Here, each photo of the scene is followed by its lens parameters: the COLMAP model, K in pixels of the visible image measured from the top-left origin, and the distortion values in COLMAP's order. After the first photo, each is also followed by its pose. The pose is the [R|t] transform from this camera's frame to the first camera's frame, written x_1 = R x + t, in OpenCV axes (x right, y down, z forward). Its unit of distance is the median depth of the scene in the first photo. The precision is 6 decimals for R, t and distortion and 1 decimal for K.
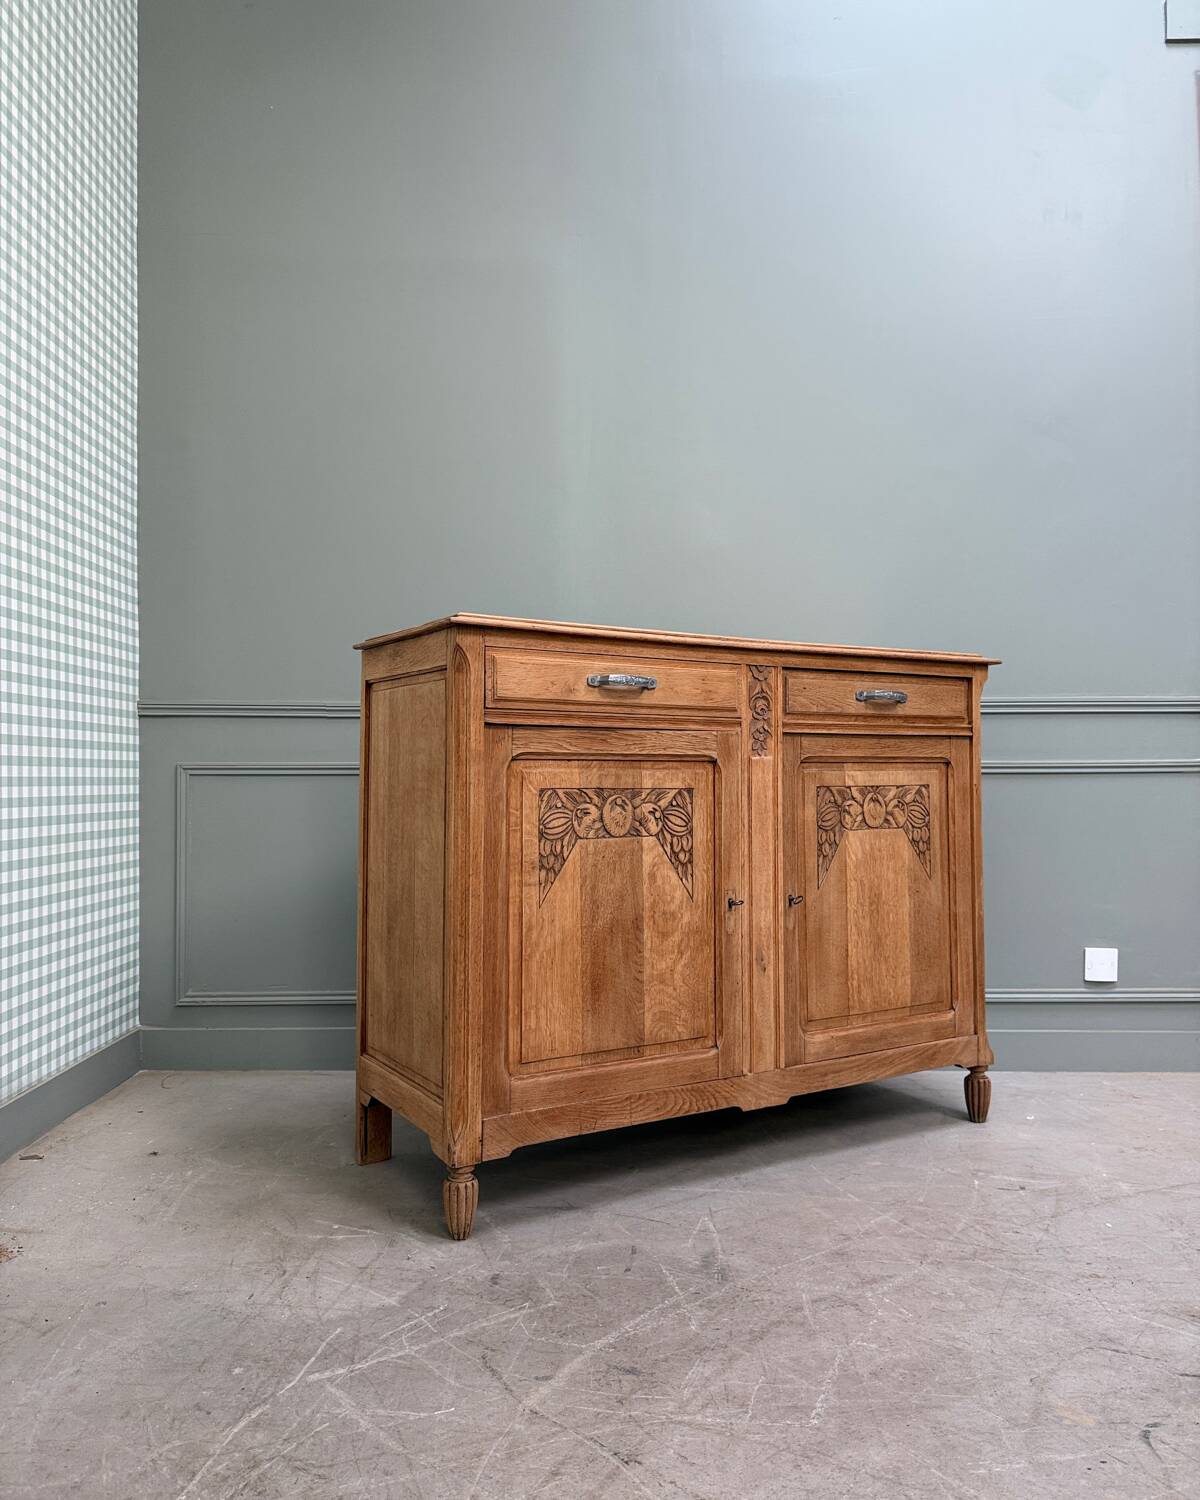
lens RADIAL K [[1133.0, 0, 554.3], [0, 1133.0, 726.4], [0, 0, 1]] dist [0.042664, -0.065257]
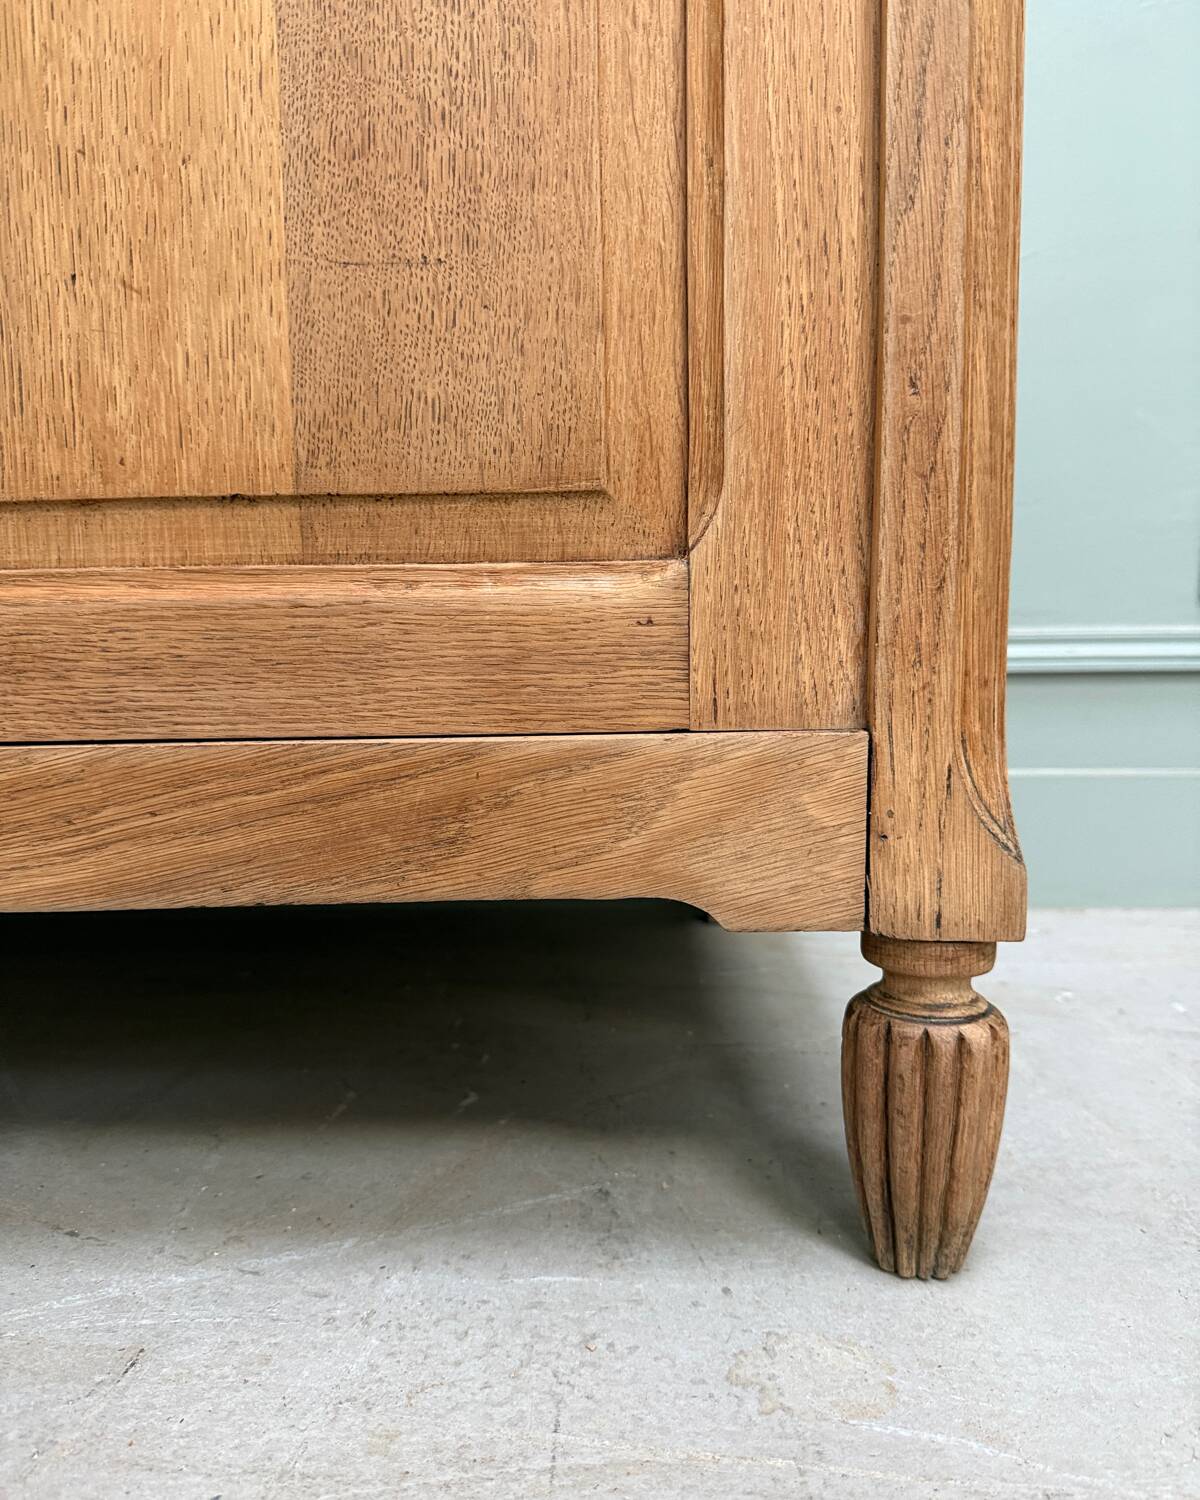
lens RADIAL K [[1133.0, 0, 608.8], [0, 1133.0, 748.9], [0, 0, 1]] dist [0.042664, -0.065257]
pose [[0.853324, 0.054169, -0.518560, 0.463266], [0.039162, 0.985120, 0.167349, 0.274322], [0.519909, -0.163111, 0.838504, 0.950842]]
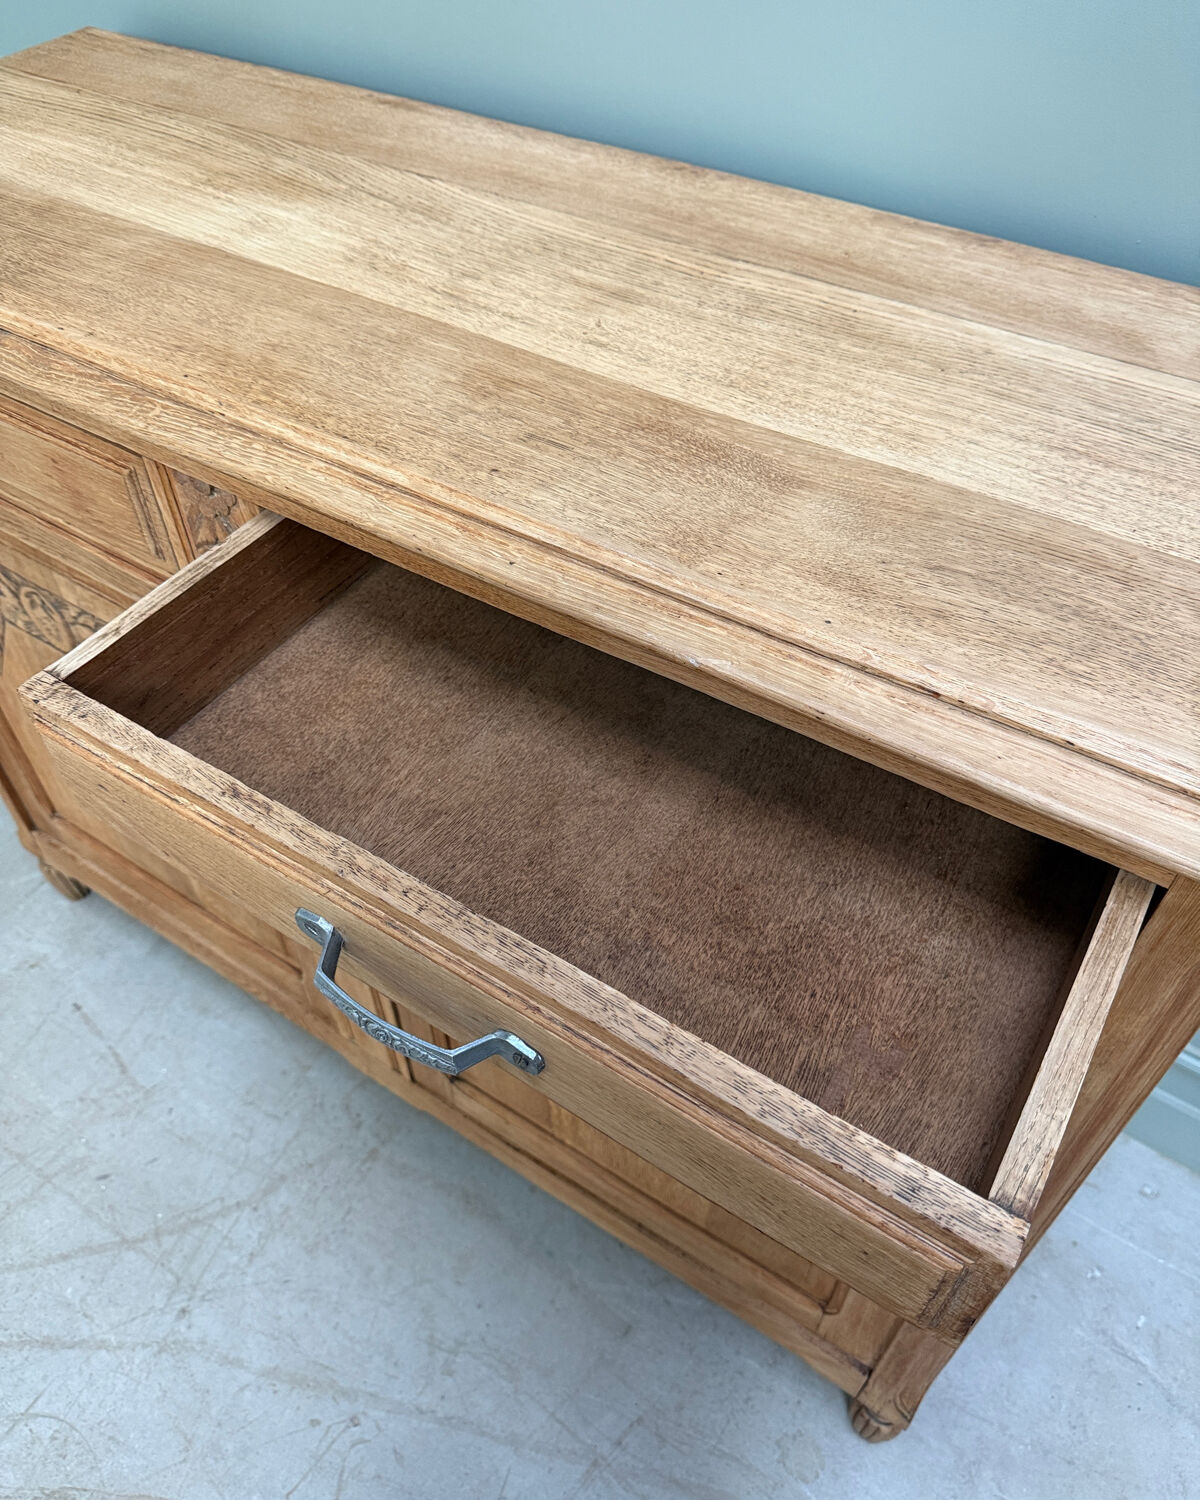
lens RADIAL K [[1133.0, 0, 584.7], [0, 1133.0, 708.6], [0, 0, 1]] dist [0.042664, -0.065257]
pose [[0.456386, 0.637441, -0.620791, 0.473350], [0.056187, 0.675650, 0.735078, -0.241279], [0.888006, -0.370360, 0.272541, 0.976605]]
